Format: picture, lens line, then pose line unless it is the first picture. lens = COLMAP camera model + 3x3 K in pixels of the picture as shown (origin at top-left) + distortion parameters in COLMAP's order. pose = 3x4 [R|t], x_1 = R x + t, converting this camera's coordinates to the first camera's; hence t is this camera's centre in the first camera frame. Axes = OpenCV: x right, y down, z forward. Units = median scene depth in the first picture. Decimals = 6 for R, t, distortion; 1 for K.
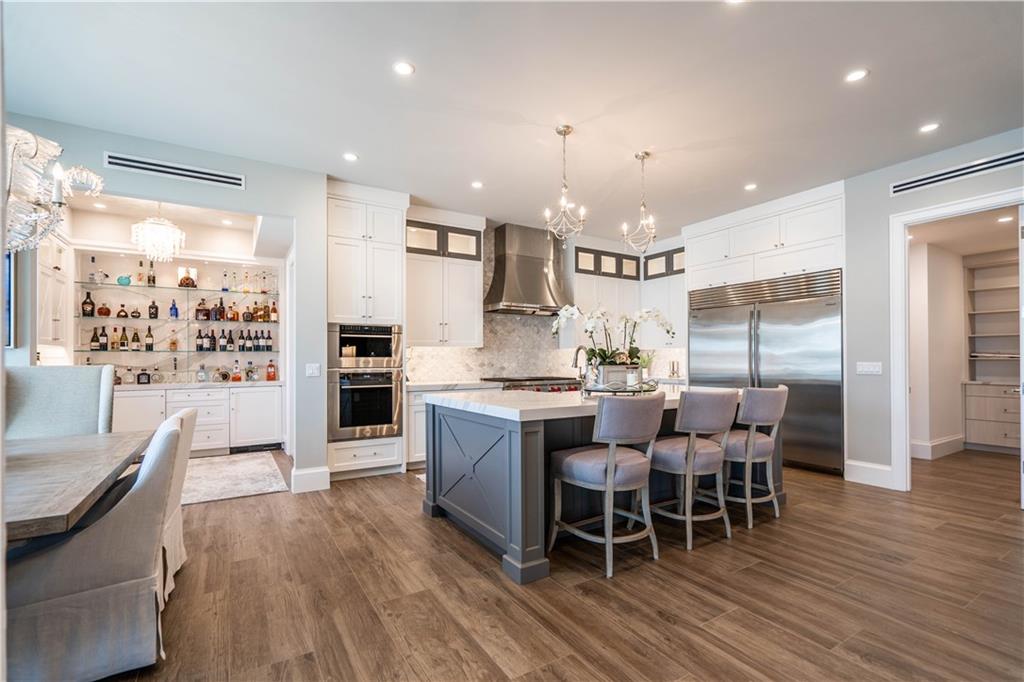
lens RADIAL K [[463.6, 0, 521.8], [0, 463.6, 356.5], [0, 0, 1]] dist [0.003231, 0.000542]
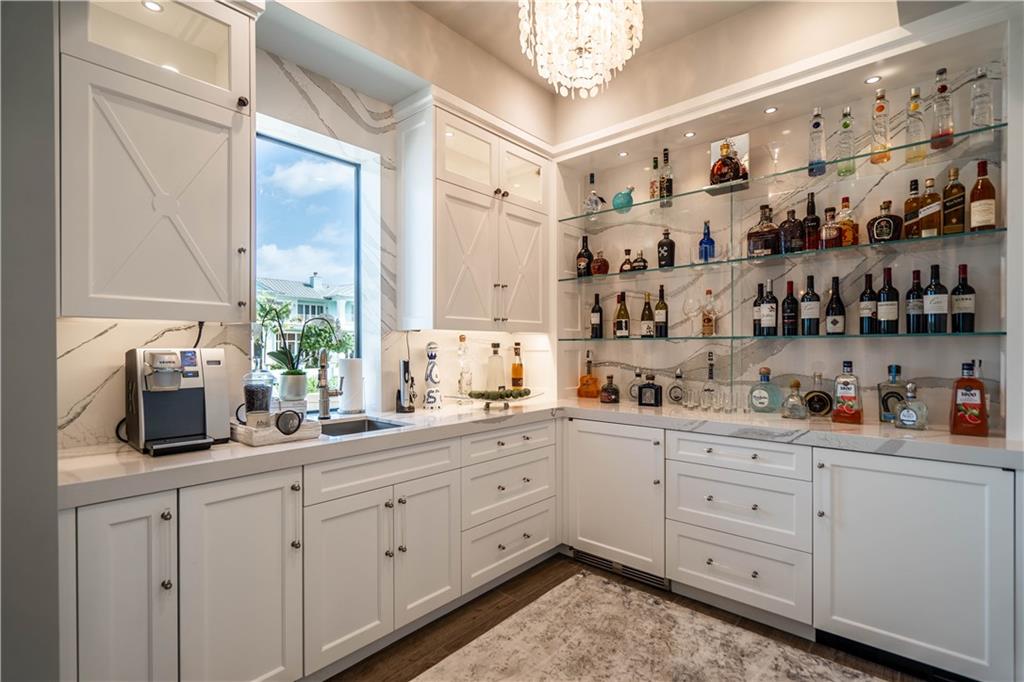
lens RADIAL K [[483.5, 0, 513.3], [0, 483.5, 348.5], [0, 0, 1]] dist [-0.000784, 0.000119]
pose [[0.285647, 0.007934, -0.958302, -0.362678], [0.003277, 0.999952, 0.009256, -0.005776], [0.958329, -0.005784, 0.285607, 0.699375]]
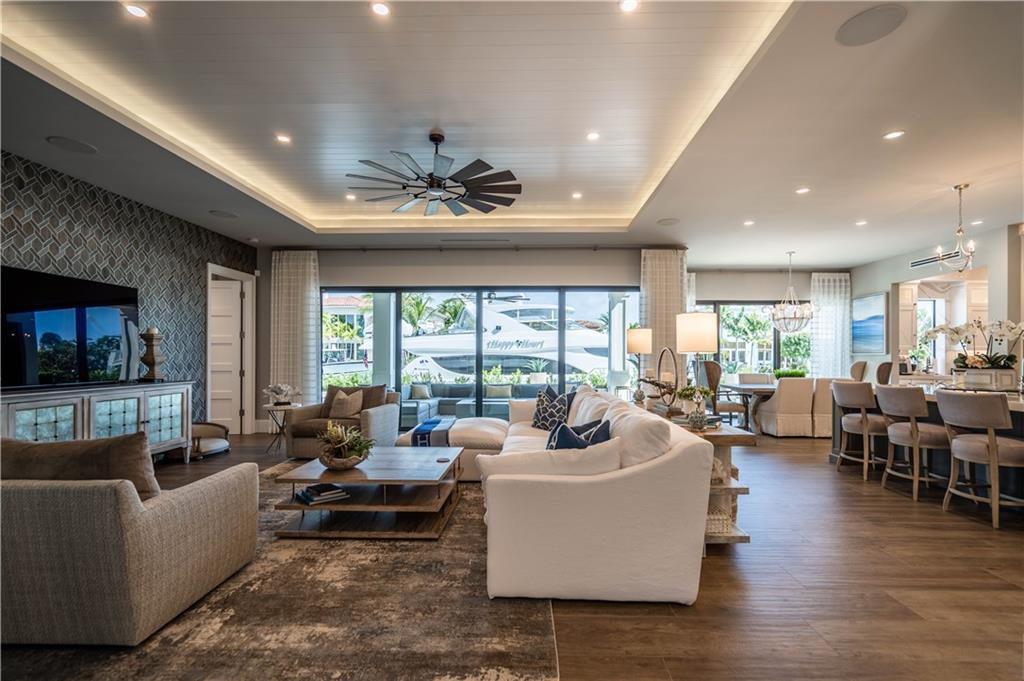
lens RADIAL K [[463.6, 0, 521.8], [0, 463.6, 356.0], [0, 0, 1]] dist [0.003231, 0.000542]
pose [[-0.555947, 0.006807, -0.831190, 1.123316], [0.001576, 0.999973, 0.007134, -0.014788], [0.831216, 0.002656, -0.555943, 0.419008]]
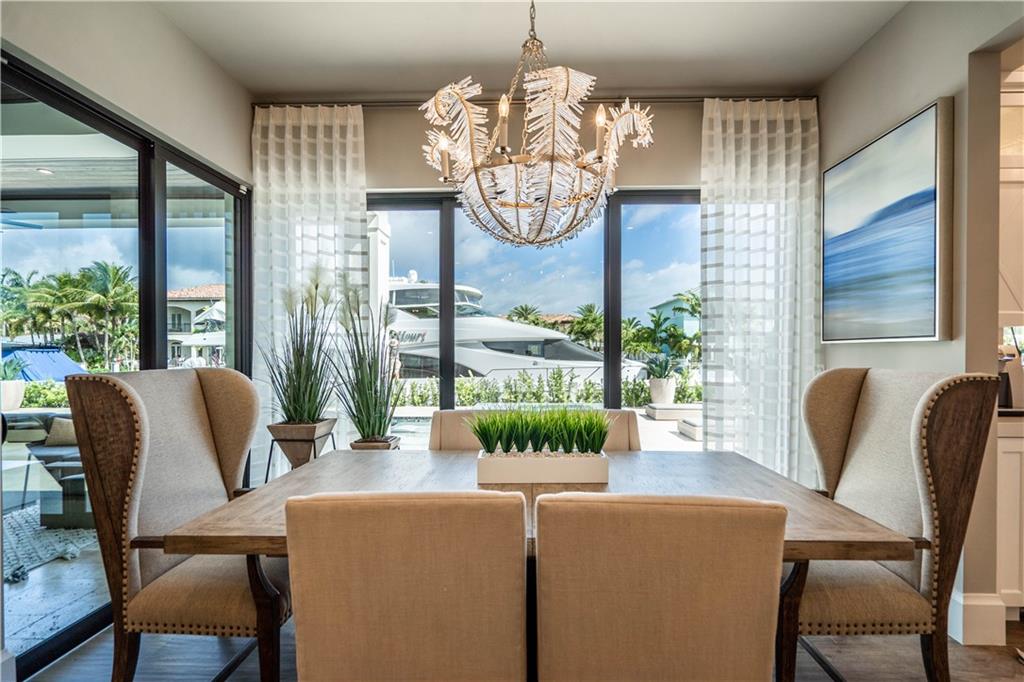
lens RADIAL K [[477.1, 0, 516.5], [0, 477.1, 353.7], [0, 0, 1]] dist [0.002186, 0.000433]
pose [[-0.541729, 0.013967, -0.840437, -0.123650], [0.009677, 0.999899, 0.010379, -0.006238], [0.840497, -0.002510, -0.541810, 0.472310]]
